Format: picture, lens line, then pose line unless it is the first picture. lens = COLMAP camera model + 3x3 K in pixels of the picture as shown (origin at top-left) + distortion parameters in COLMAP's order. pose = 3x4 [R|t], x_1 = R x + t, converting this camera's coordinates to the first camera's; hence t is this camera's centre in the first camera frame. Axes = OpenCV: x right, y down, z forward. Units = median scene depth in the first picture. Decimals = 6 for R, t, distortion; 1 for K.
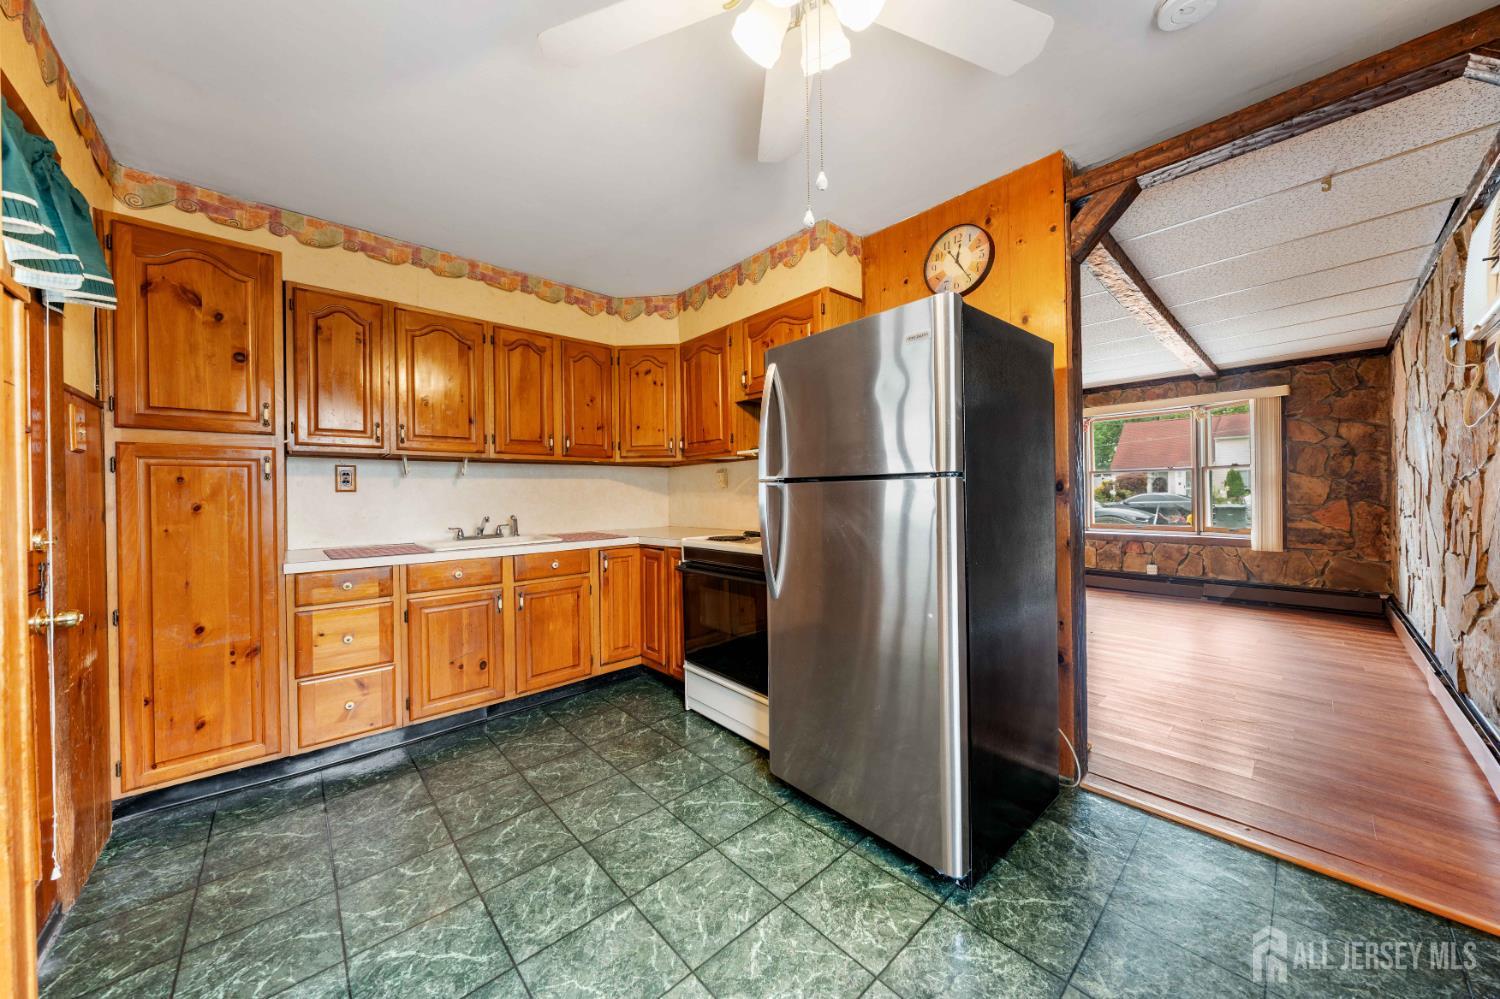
lens RADIAL K [[525.7, 0, 745.2], [0, 525.7, 496.8], [0, 0, 1]] dist [-0.001949, 0.000042]
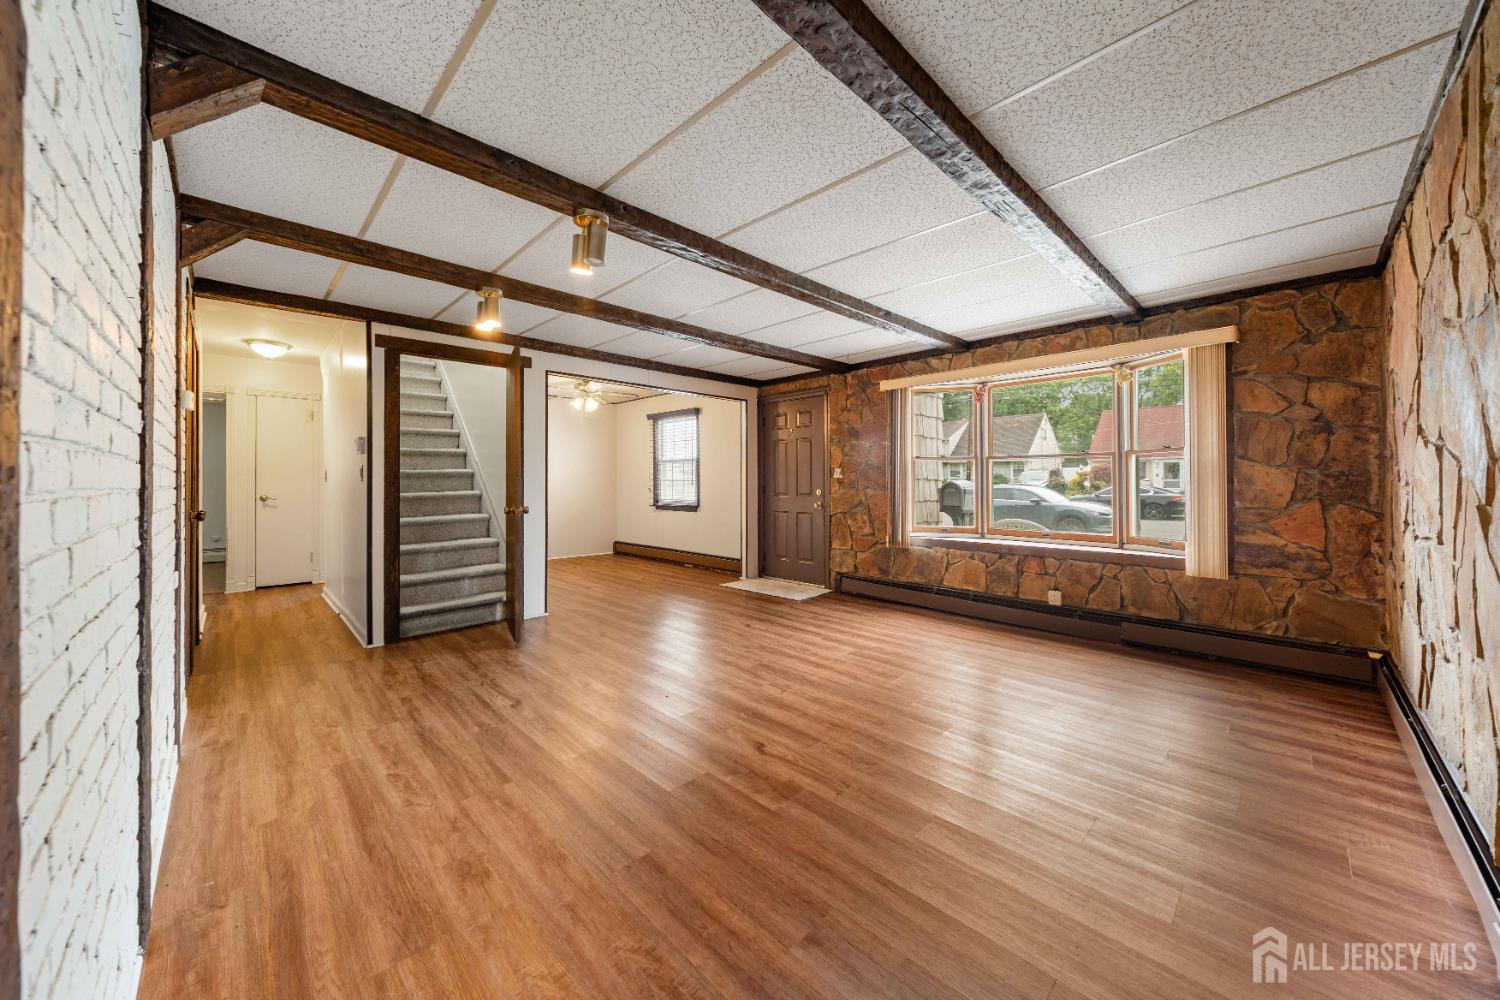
lens RADIAL K [[525.7, 0, 782.8], [0, 525.7, 477.7], [0, 0, 1]] dist [-0.001949, 0.000042]
pose [[0.998690, 0.010584, 0.050053, 0.443726], [-0.009998, 0.999879, -0.011955, -0.009421], [-0.050173, 0.011439, 0.998675, 0.378417]]
